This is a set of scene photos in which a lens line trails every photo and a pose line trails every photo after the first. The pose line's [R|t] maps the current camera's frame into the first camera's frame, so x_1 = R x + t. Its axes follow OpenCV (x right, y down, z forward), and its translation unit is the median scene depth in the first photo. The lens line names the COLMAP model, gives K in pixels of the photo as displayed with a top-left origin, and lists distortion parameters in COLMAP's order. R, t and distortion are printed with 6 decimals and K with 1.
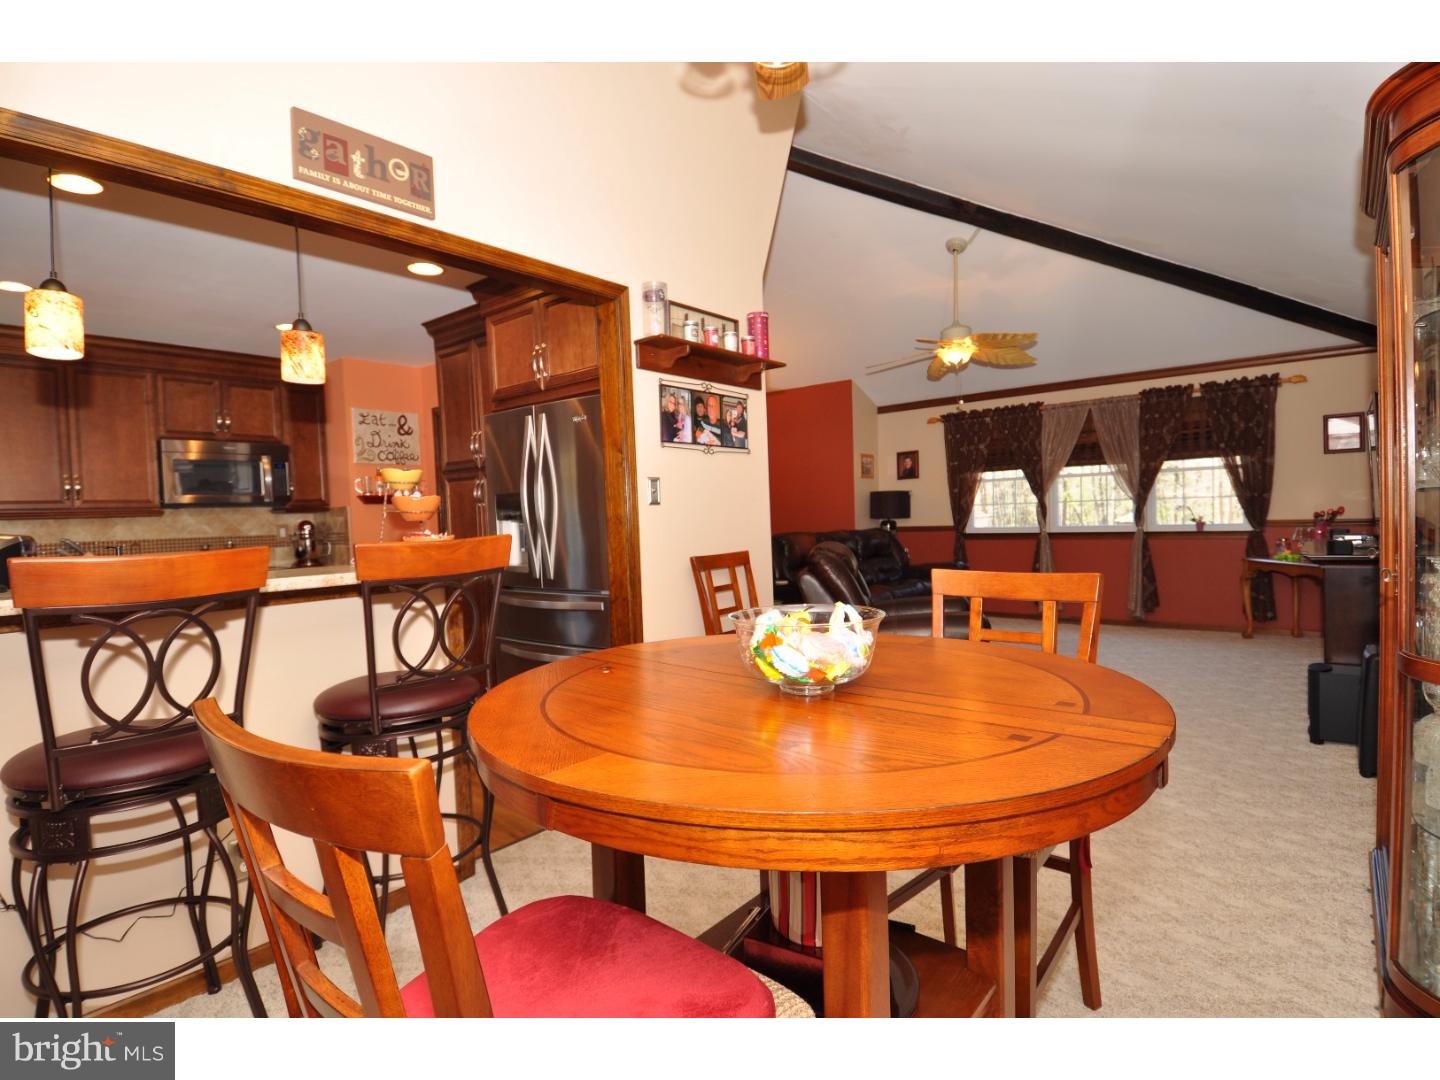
lens RADIAL K [[751.9, 0, 703.6], [0, 751.9, 538.5], [0, 0, 1]] dist [0.030655, -0.045394]
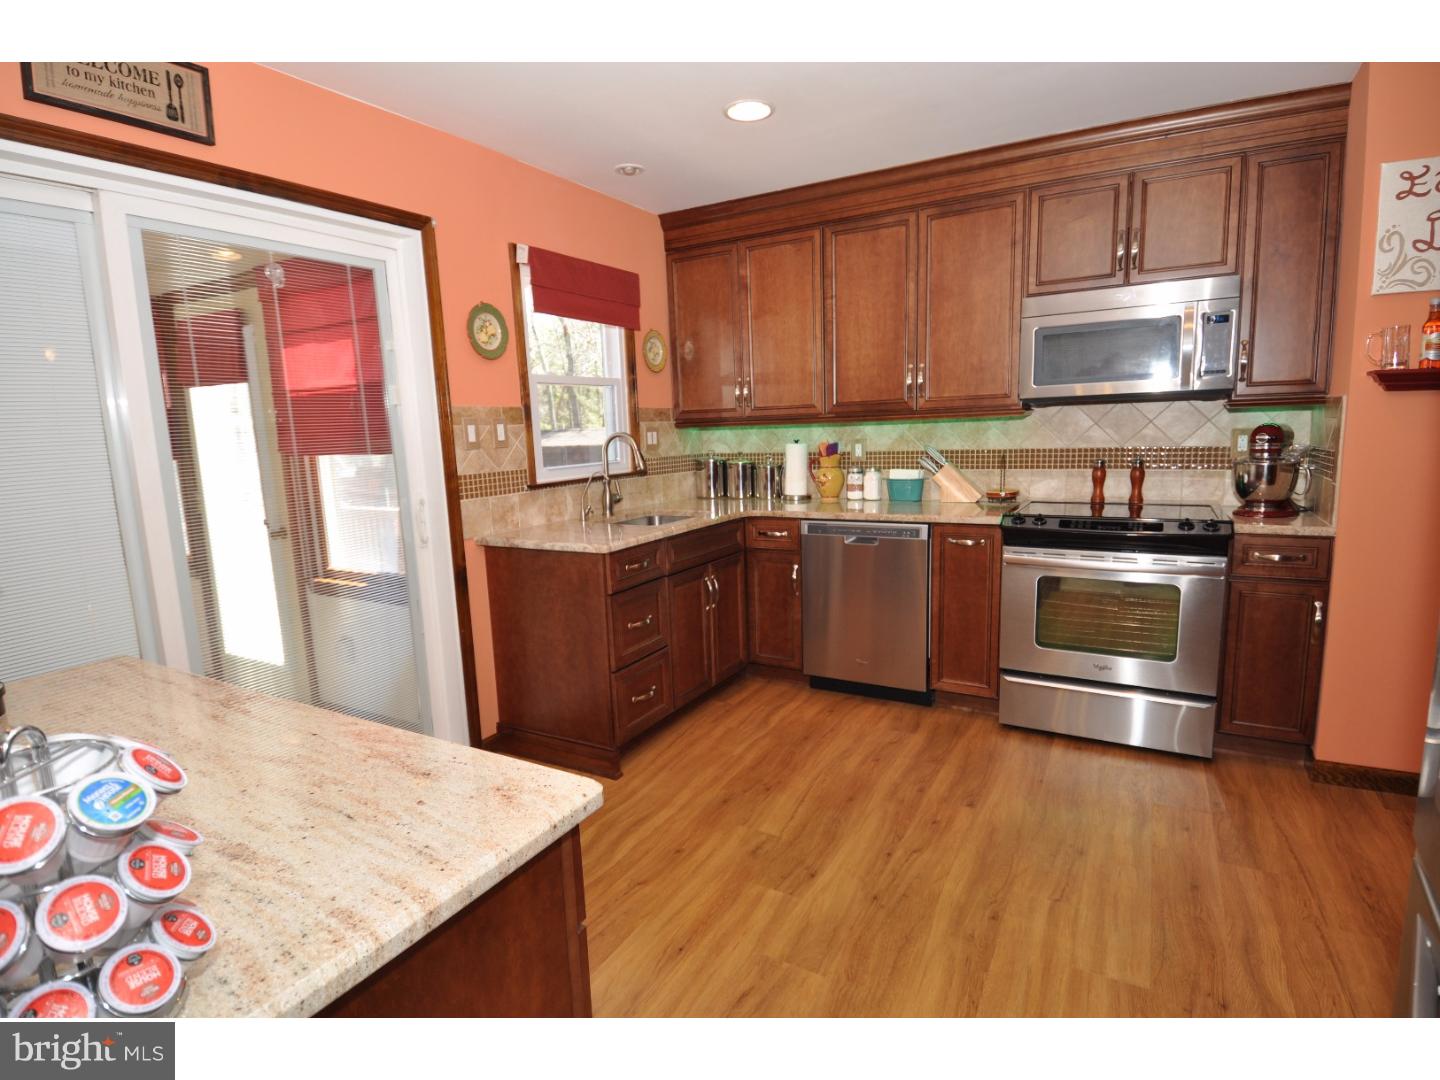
lens RADIAL K [[739.4, 0, 716.9], [0, 739.4, 546.5], [0, 0, 1]] dist [0.035138, -0.042136]
pose [[0.193596, 0.180079, -0.964413, -0.135584], [0.001197, 0.982966, 0.183784, -0.049036], [0.981081, -0.036734, 0.190082, 0.747783]]
